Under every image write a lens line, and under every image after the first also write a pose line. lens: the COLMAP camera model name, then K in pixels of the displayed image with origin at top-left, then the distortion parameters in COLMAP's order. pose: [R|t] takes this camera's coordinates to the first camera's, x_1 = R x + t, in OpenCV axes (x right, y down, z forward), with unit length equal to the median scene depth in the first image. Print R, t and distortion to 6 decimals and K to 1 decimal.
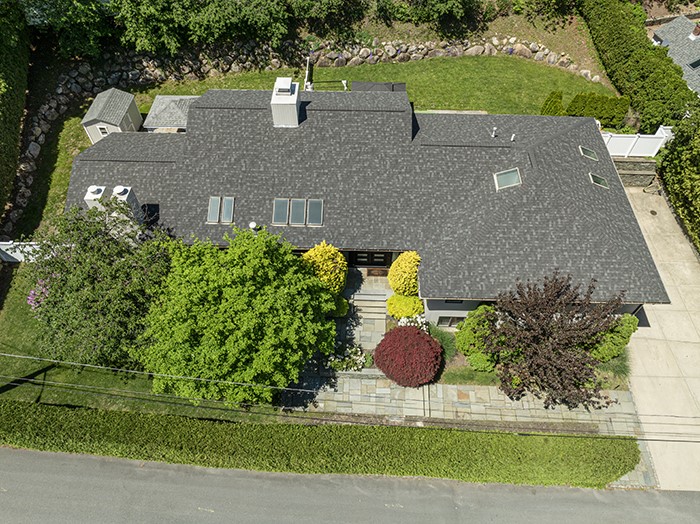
lens RADIAL K [[493.2, 0, 350.0], [0, 493.2, 262.0], [0, 0, 1]] dist [-0.062296, 0.033432]
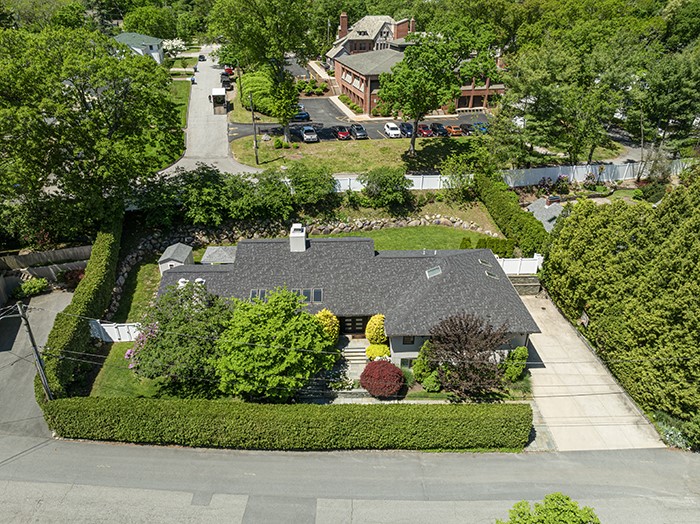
lens RADIAL K [[493.2, 0, 350.0], [0, 493.2, 262.0], [0, 0, 1]] dist [-0.062296, 0.033432]
pose [[0.997926, -0.029559, 0.057190, -0.044553], [0.051125, 0.903756, -0.424985, 0.400506], [-0.039123, 0.427027, 0.903392, -0.412107]]
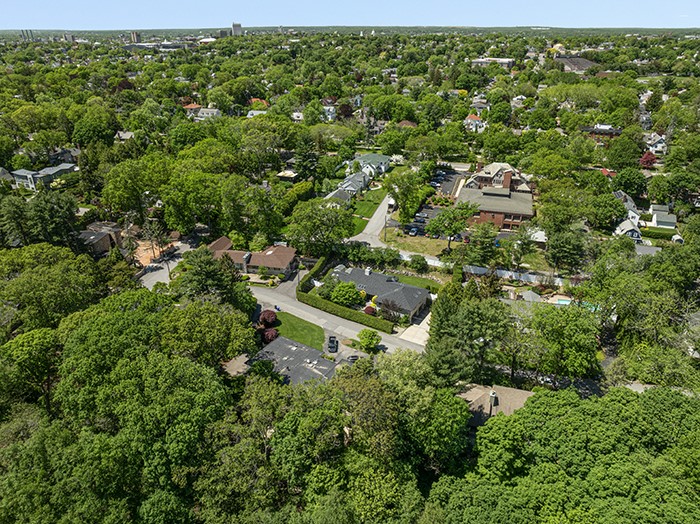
lens RADIAL K [[493.2, 0, 350.0], [0, 493.2, 262.0], [0, 0, 1]] dist [-0.062296, 0.033432]
pose [[0.885007, 0.203884, -0.418562, 1.780872], [-0.379197, 0.837273, -0.393934, 1.666286], [0.270133, 0.507352, 0.818304, -3.291839]]
